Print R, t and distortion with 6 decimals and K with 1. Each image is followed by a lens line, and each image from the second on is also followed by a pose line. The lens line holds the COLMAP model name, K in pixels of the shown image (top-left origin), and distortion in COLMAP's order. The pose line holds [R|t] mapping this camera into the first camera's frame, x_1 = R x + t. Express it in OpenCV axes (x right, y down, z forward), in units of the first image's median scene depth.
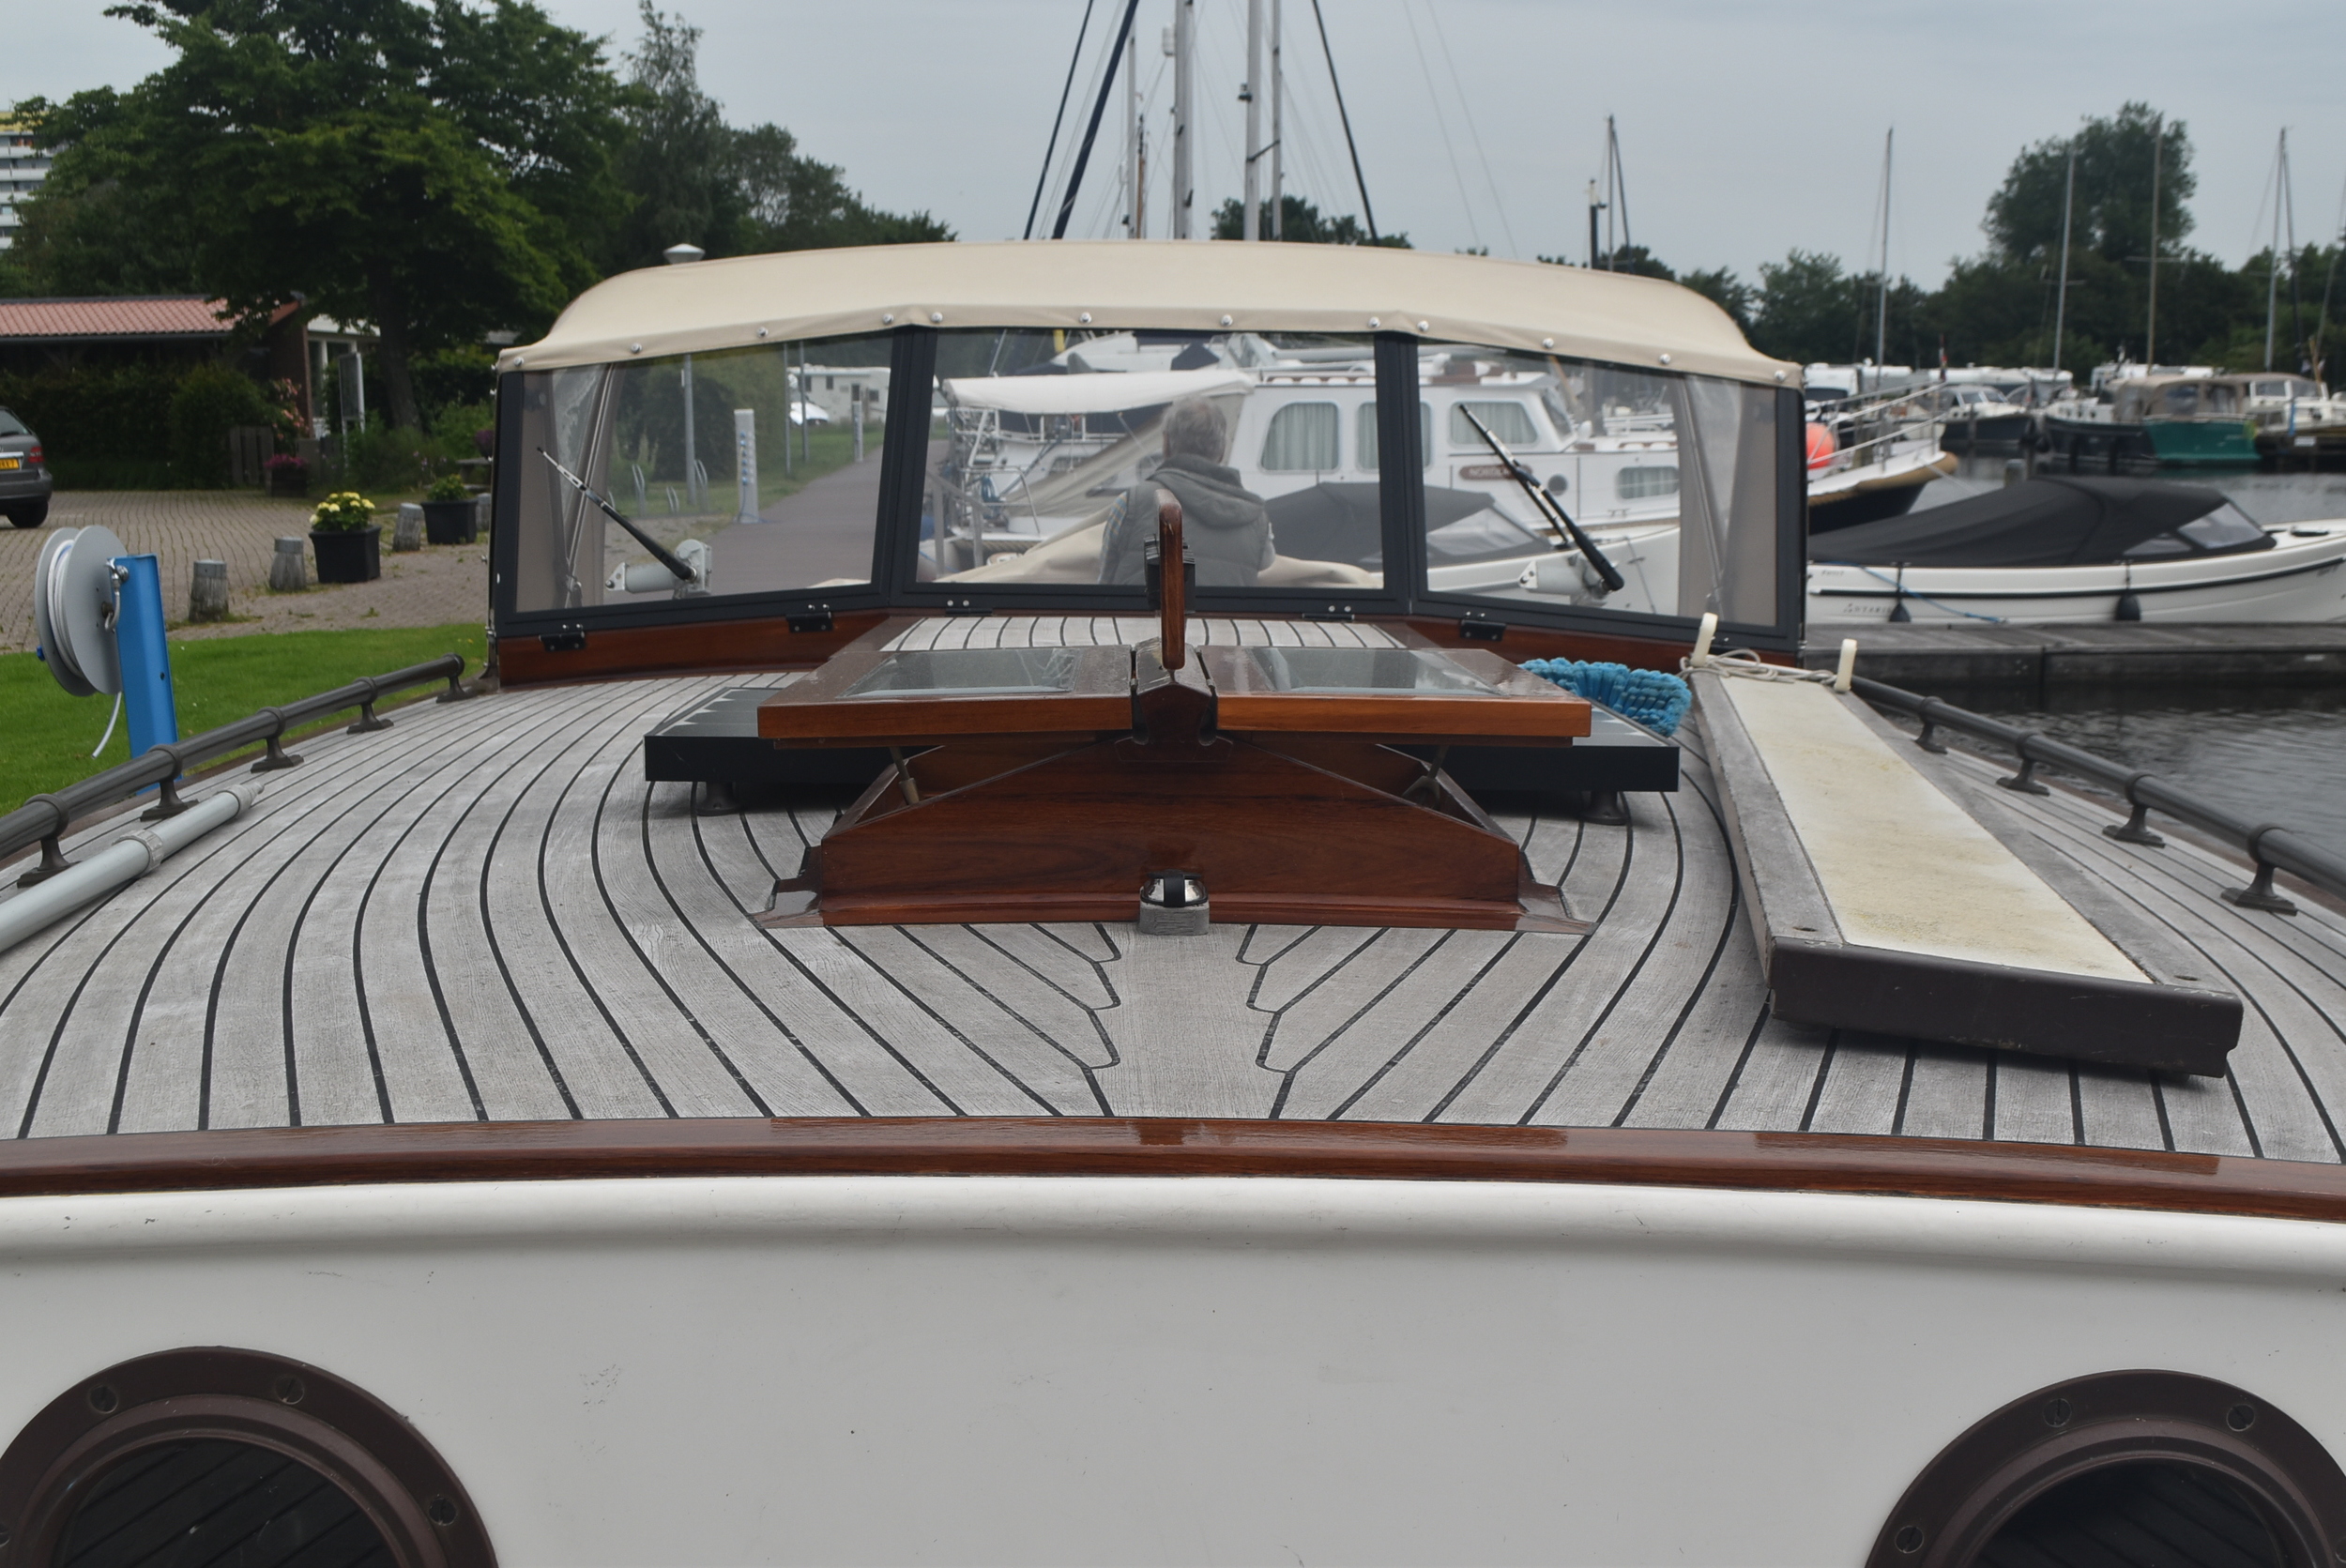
lens RADIAL K [[2573.6, 0, 1200.3], [0, 2573.6, 726.3], [0, 0, 1]] dist [-0.057955, -0.015852]
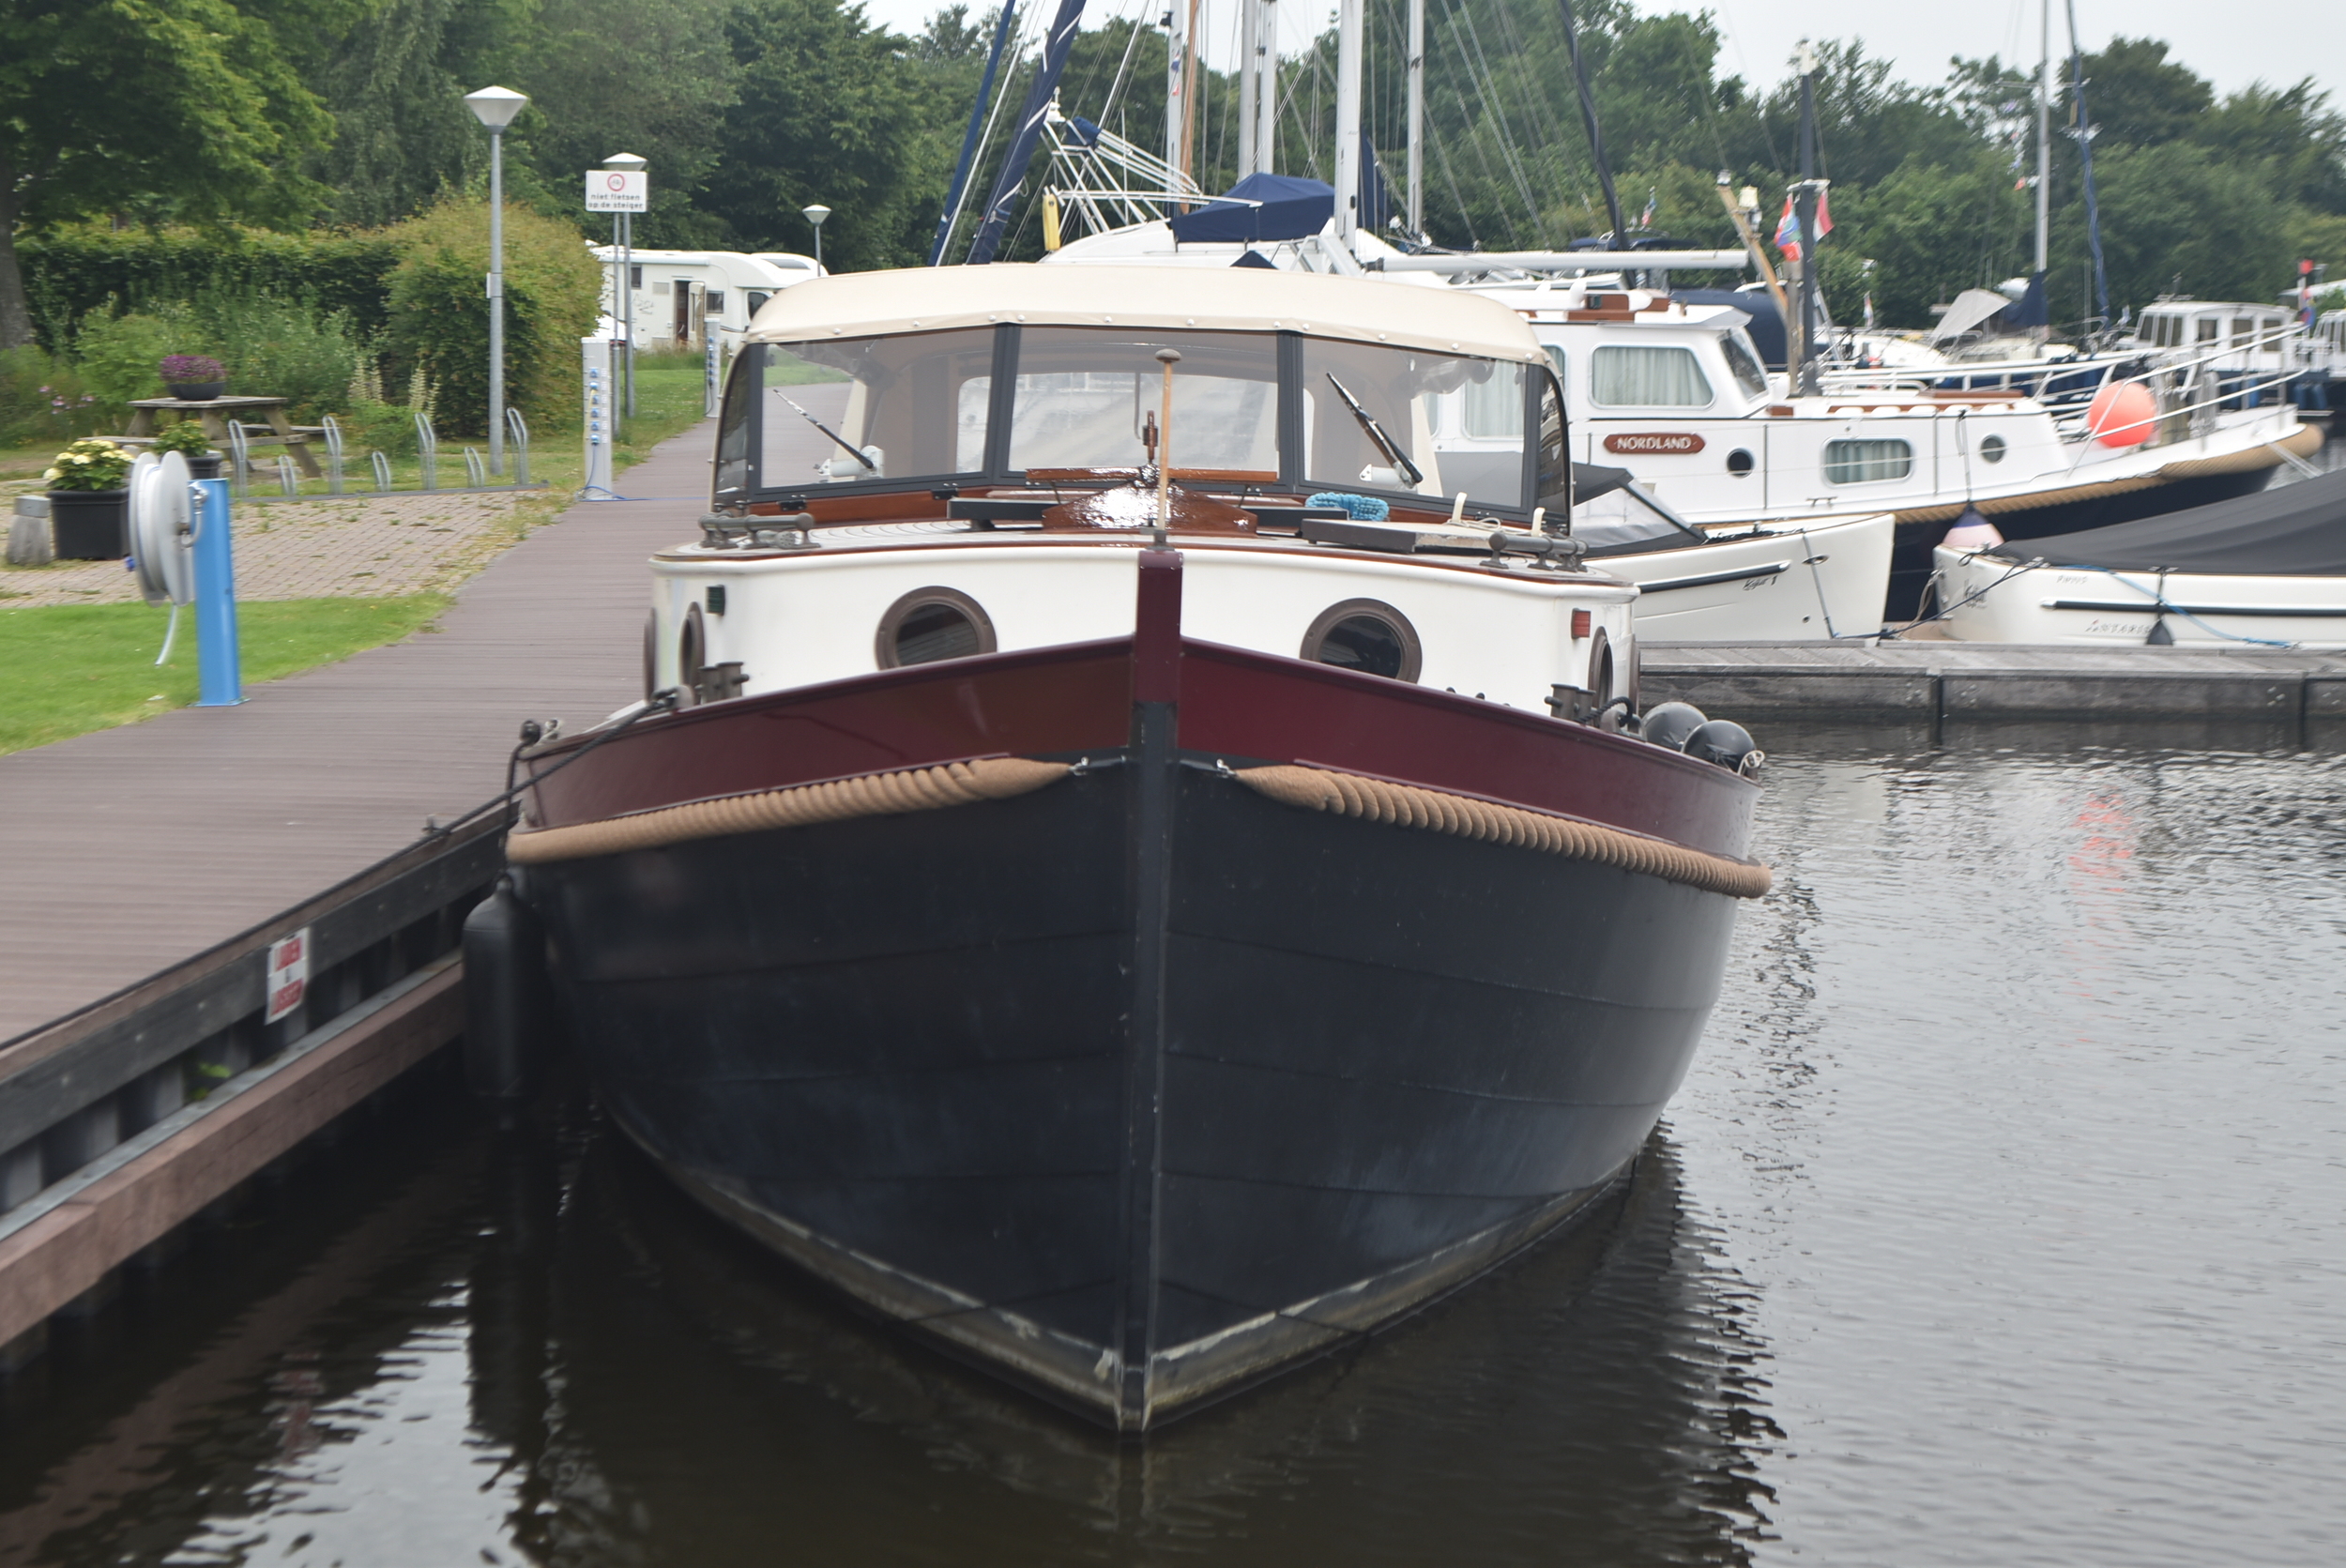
lens RADIAL K [[5259.1, 0, 1173.0], [0, 5259.1, 784.0], [0, 0, 1]] dist [0.059926, -0.205349]
pose [[0.999496, 0.019582, -0.024997, 0.017885], [-0.020472, 0.999147, -0.035869, 0.053272], [0.024274, 0.036362, 0.999044, -0.483270]]
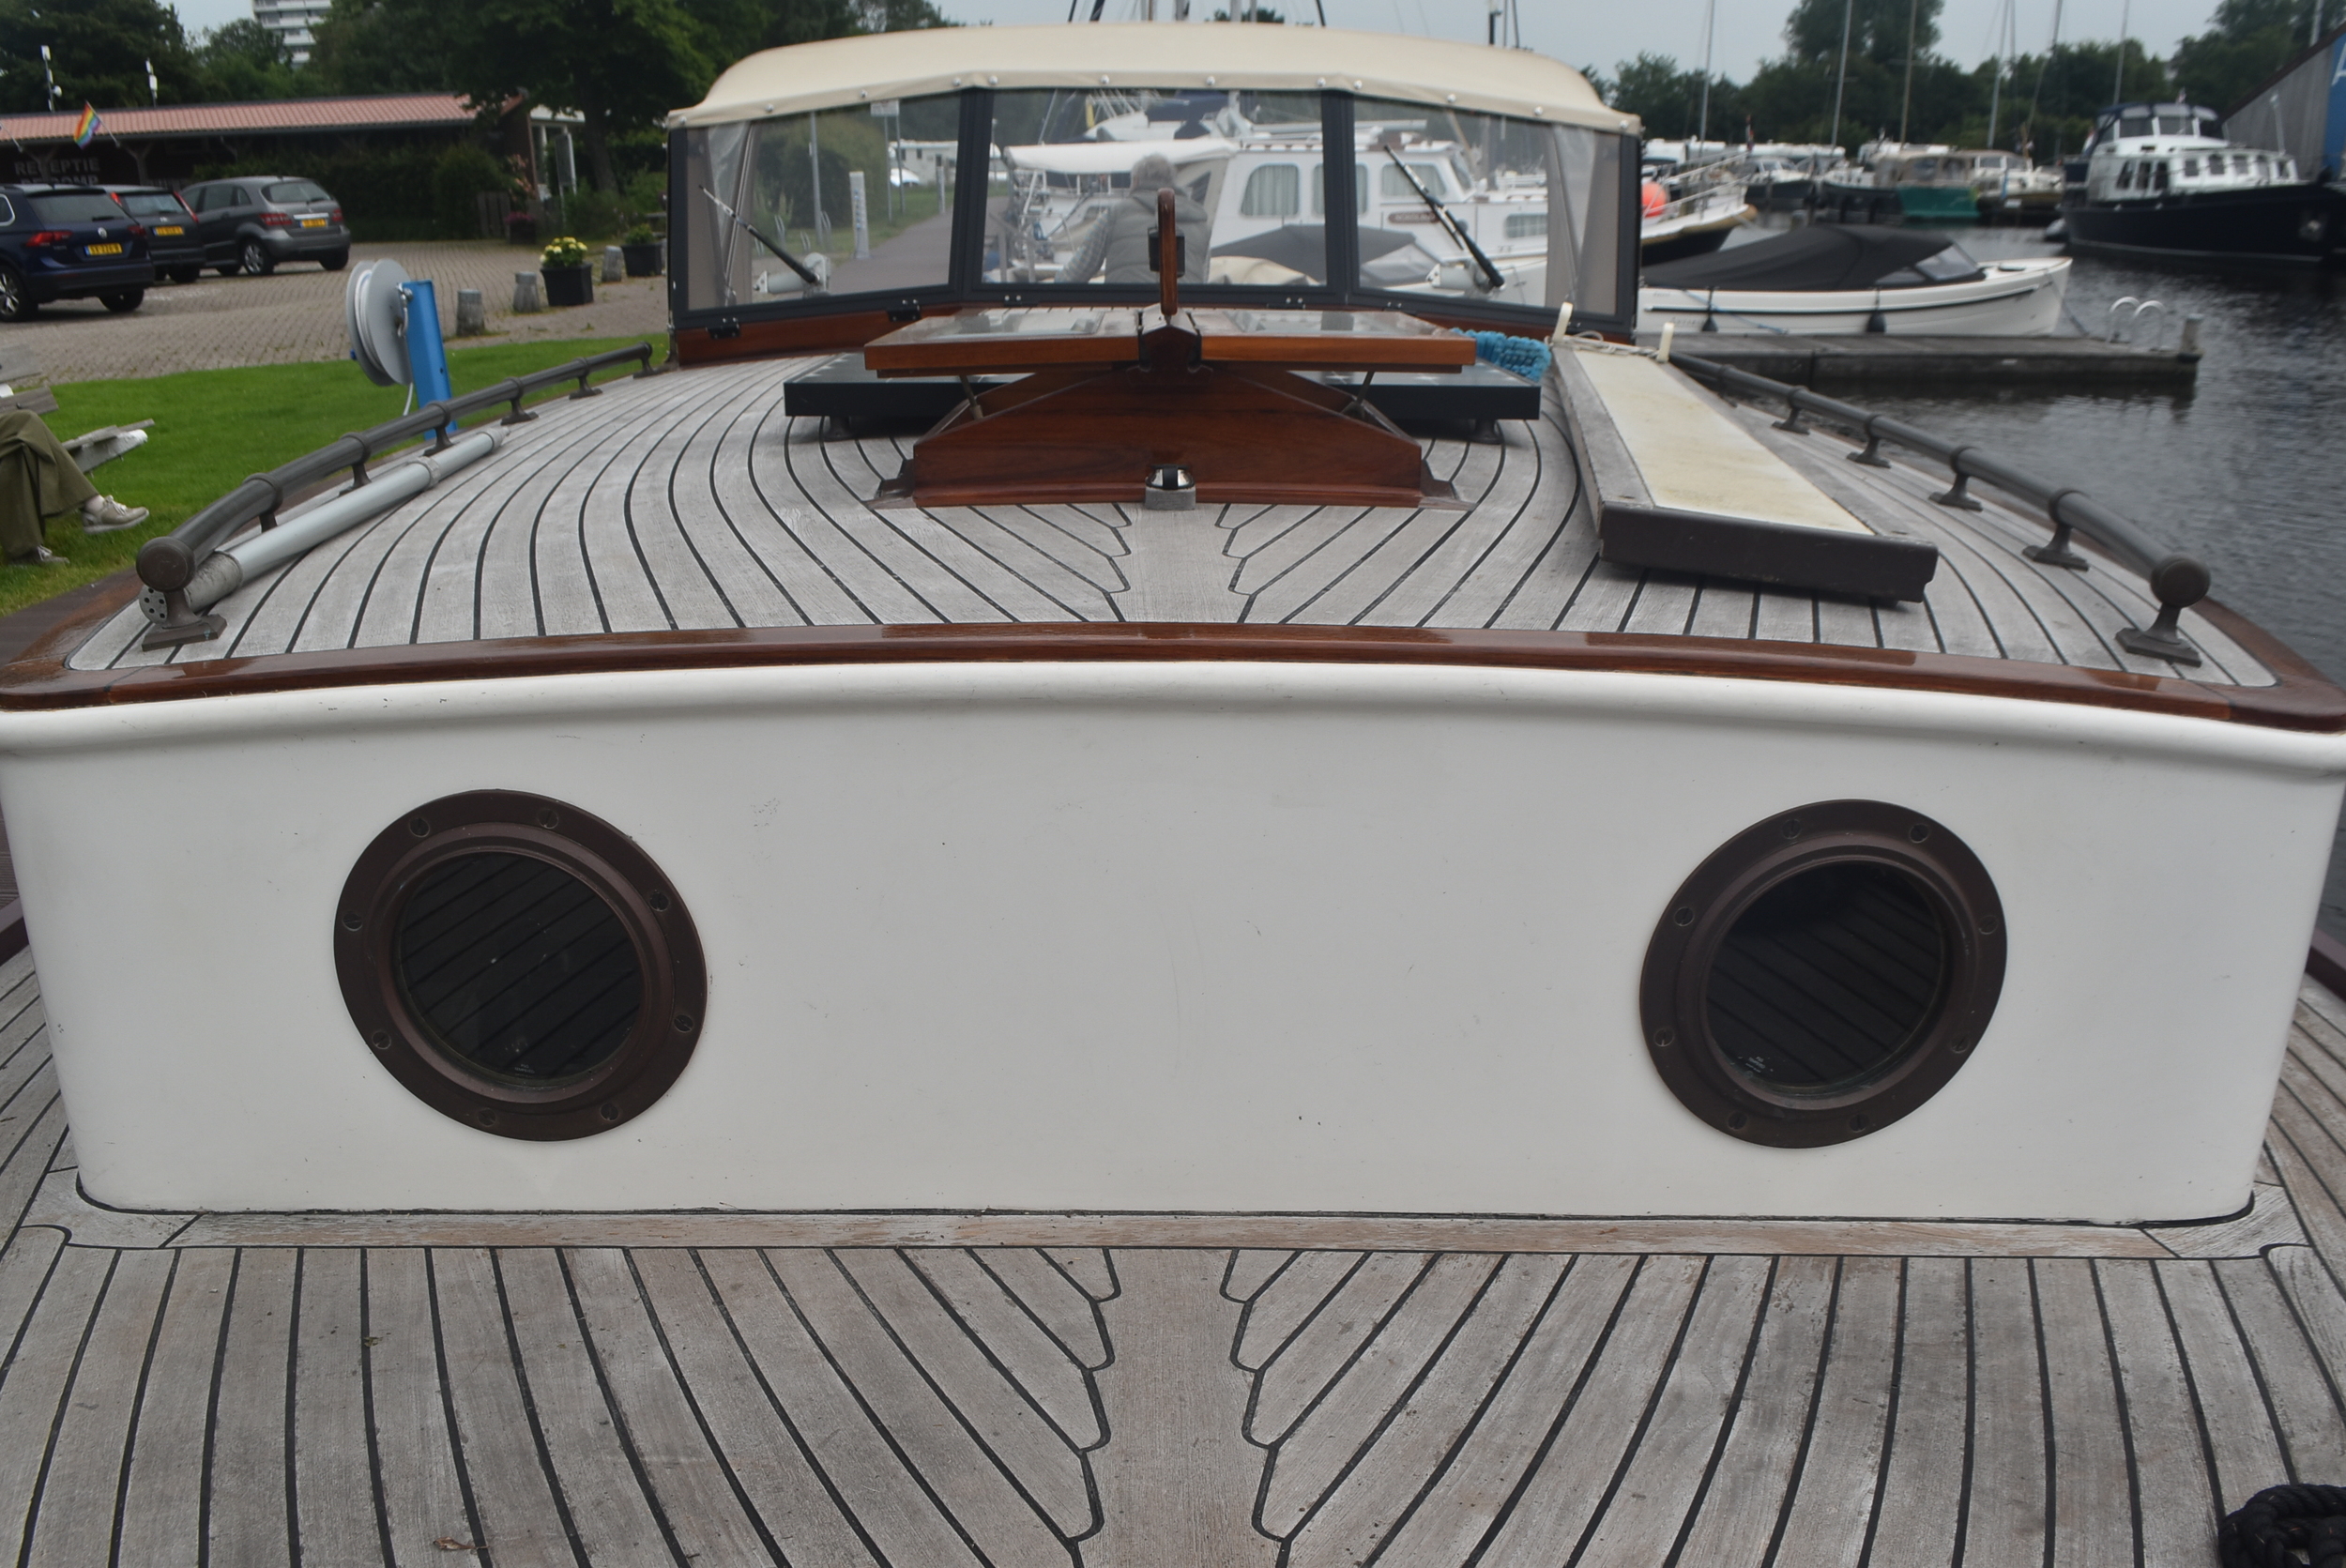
lens RADIAL K [[1853.2, 0, 1189.2], [0, 1853.2, 776.9], [0, 0, 1]] dist [-0.101178, 0.033046]
pose [[0.999992, -0.000780, -0.004012, 0.000272], [0.001543, 0.981018, 0.193912, 0.002153], [0.003784, -0.193917, 0.981011, 0.000017]]
